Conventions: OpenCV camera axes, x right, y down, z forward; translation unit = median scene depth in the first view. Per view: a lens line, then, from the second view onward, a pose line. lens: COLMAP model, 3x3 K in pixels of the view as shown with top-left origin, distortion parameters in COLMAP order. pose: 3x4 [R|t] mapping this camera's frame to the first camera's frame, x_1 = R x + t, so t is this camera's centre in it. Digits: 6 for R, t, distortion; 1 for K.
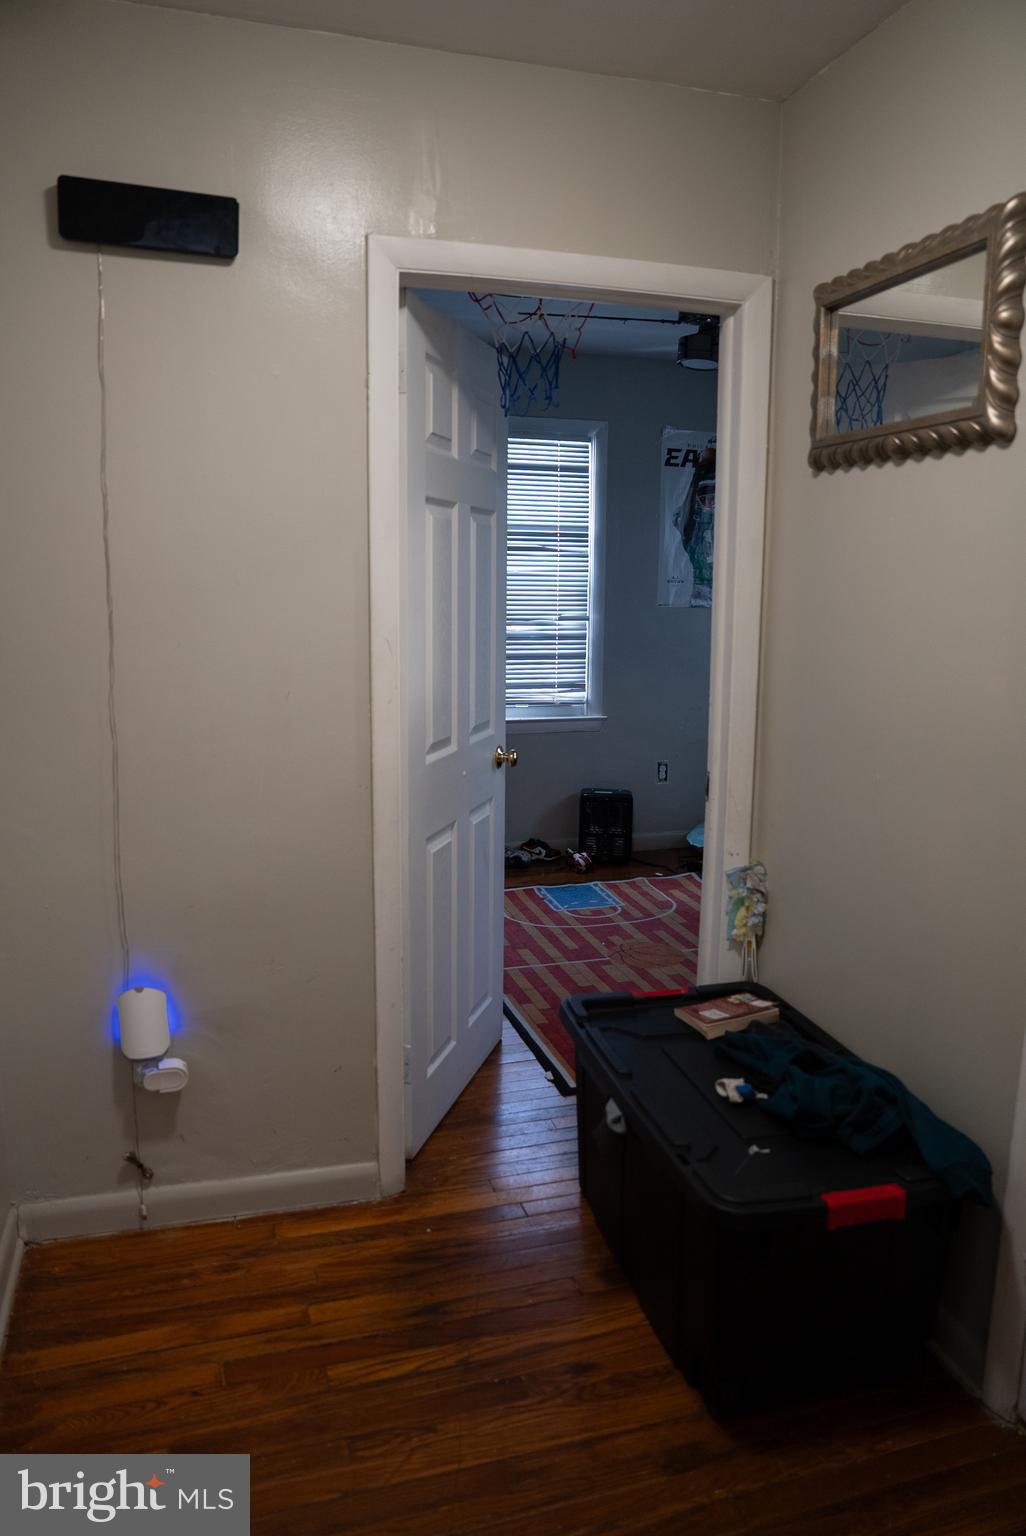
lens RADIAL K [[1084.2, 0, 518.9], [0, 1084.2, 760.2], [0, 0, 1]] dist [-0.061447, -0.001875]
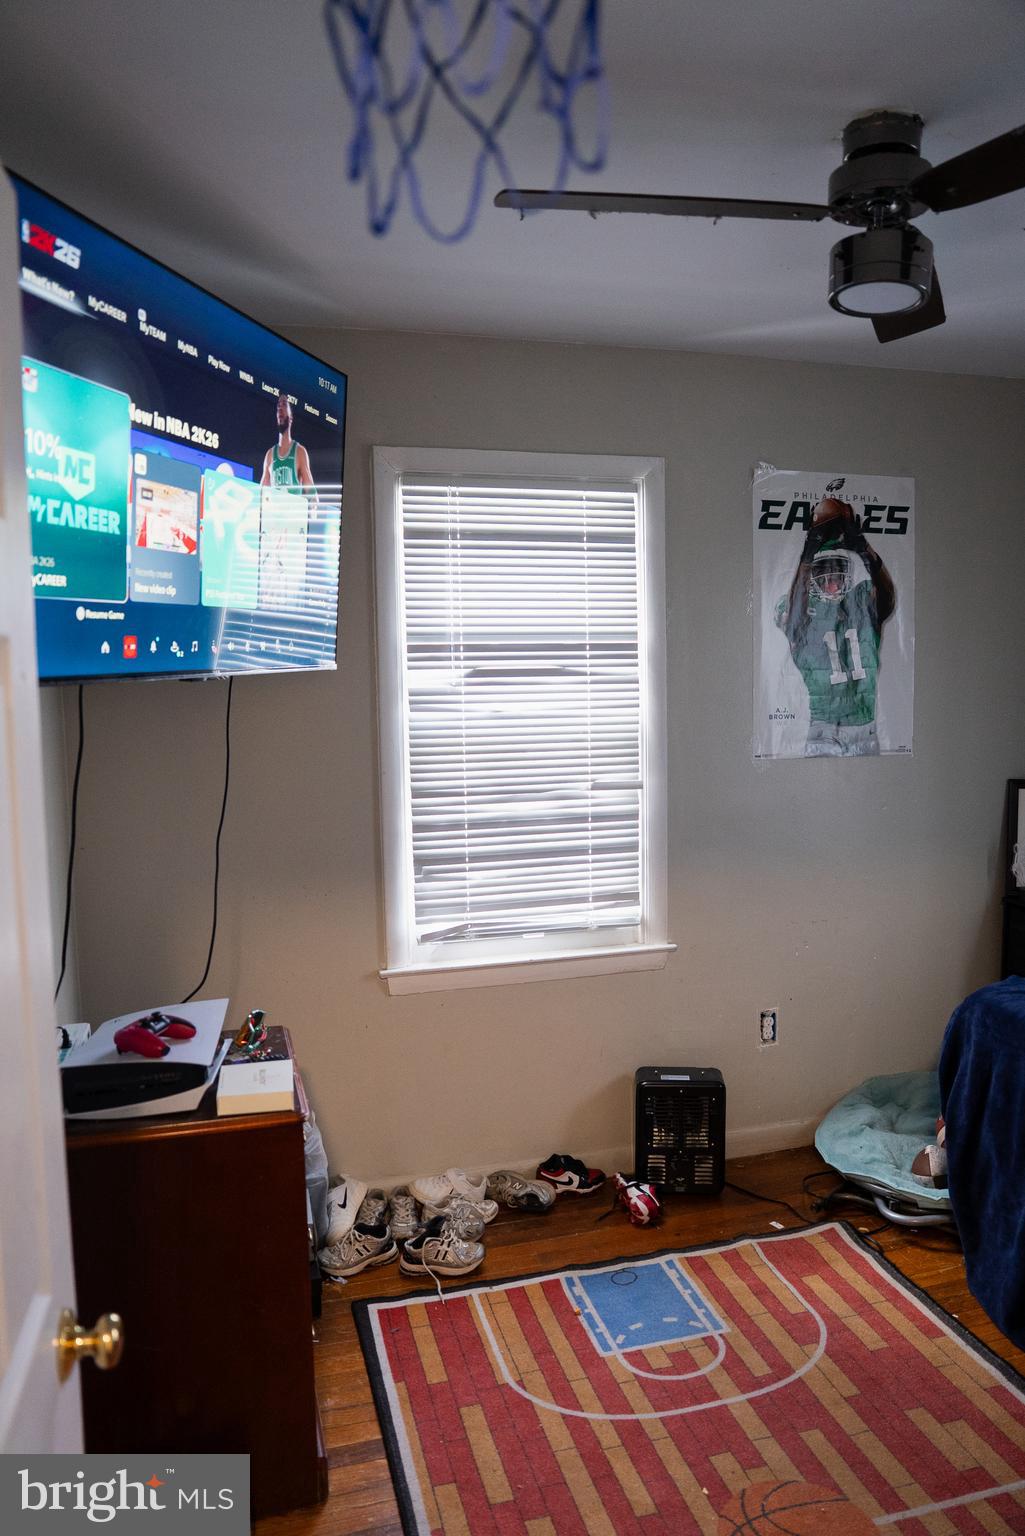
lens RADIAL K [[1048.9, 0, 511.2], [0, 1048.9, 773.4], [0, 0, 1]] dist [-0.049268, 0.004267]
pose [[0.999152, -0.024759, -0.032913, 0.011777], [0.022525, 0.997526, -0.066598, -0.101306], [0.034481, 0.065800, 0.997237, 0.425635]]
